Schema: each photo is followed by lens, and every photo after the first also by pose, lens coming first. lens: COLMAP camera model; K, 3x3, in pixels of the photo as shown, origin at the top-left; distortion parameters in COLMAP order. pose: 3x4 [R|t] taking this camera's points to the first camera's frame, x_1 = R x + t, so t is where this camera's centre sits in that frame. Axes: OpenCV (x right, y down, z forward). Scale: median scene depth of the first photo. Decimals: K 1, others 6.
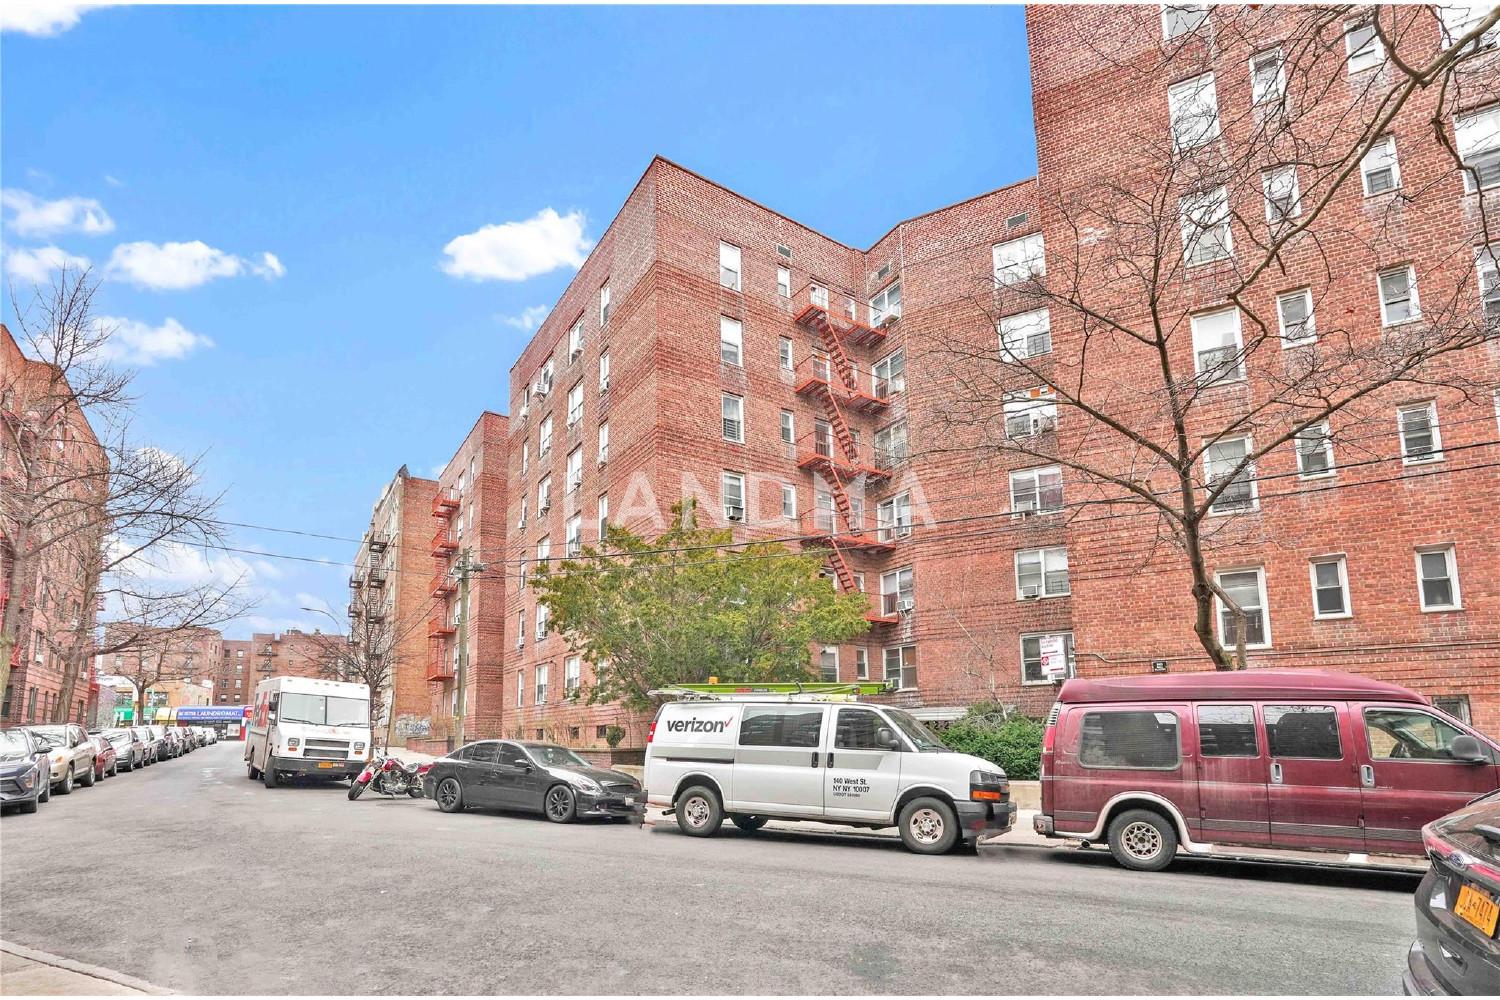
lens RADIAL K [[692.9, 0, 750.8], [0, 692.9, 485.2], [0, 0, 1]] dist [-0.014585, 0.006955]
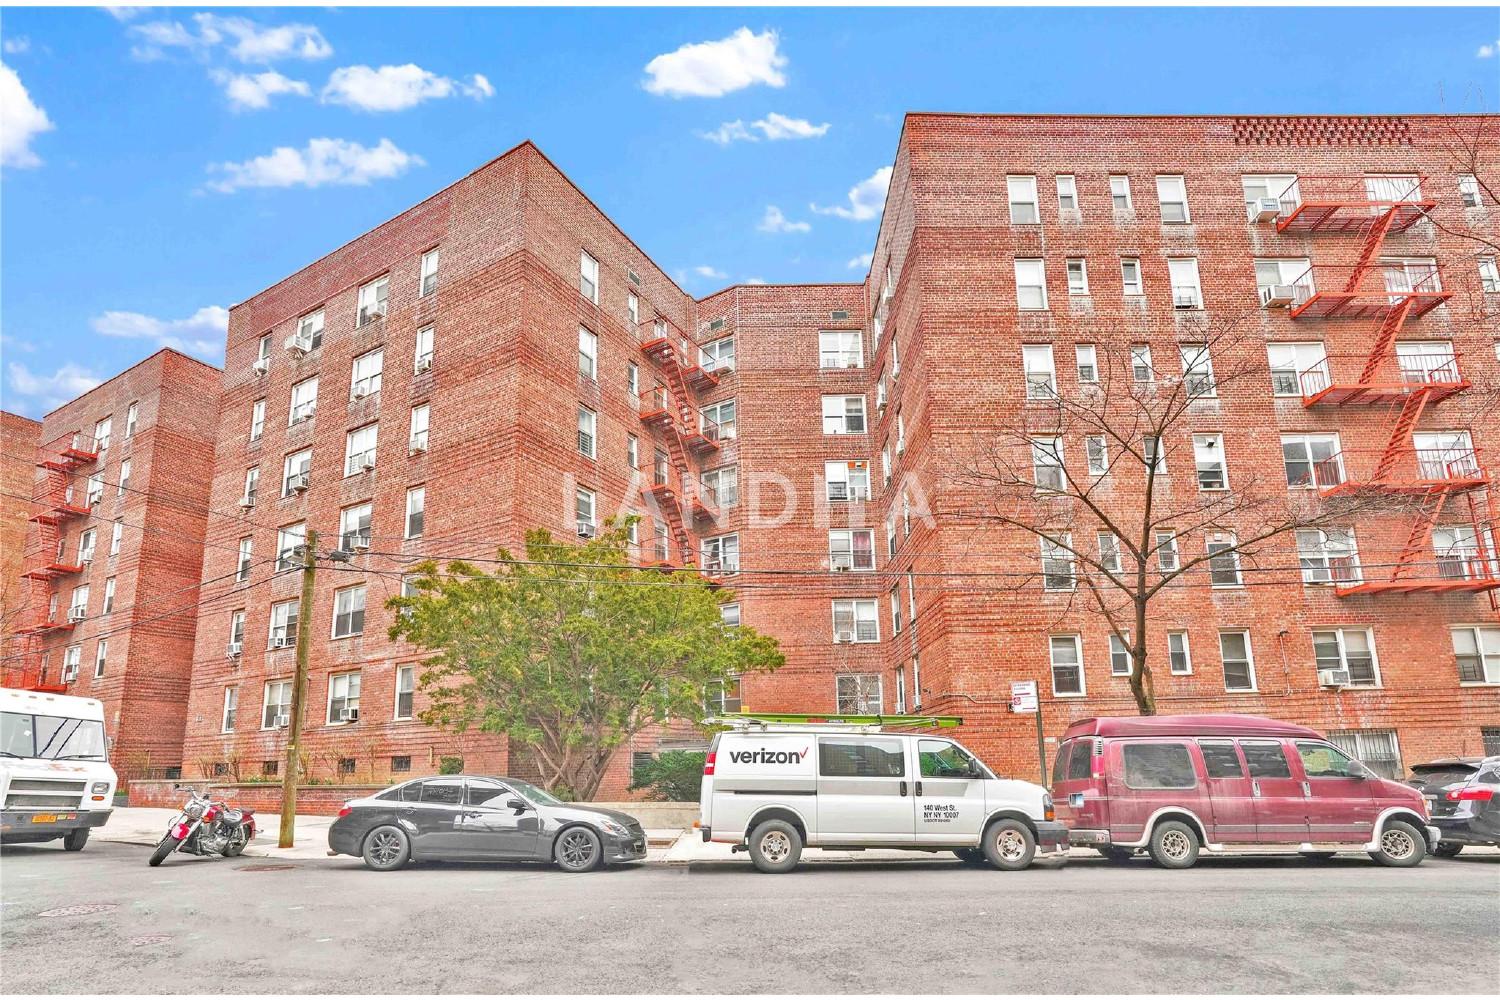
lens RADIAL K [[672.2, 0, 748.2], [0, 672.2, 485.5], [0, 0, 1]] dist [-0.015217, 0.007850]
pose [[0.881573, 0.173497, 0.439009, -0.489255], [-0.151847, 0.984805, -0.084272, 0.046237], [-0.446959, 0.007630, 0.894522, 0.137583]]
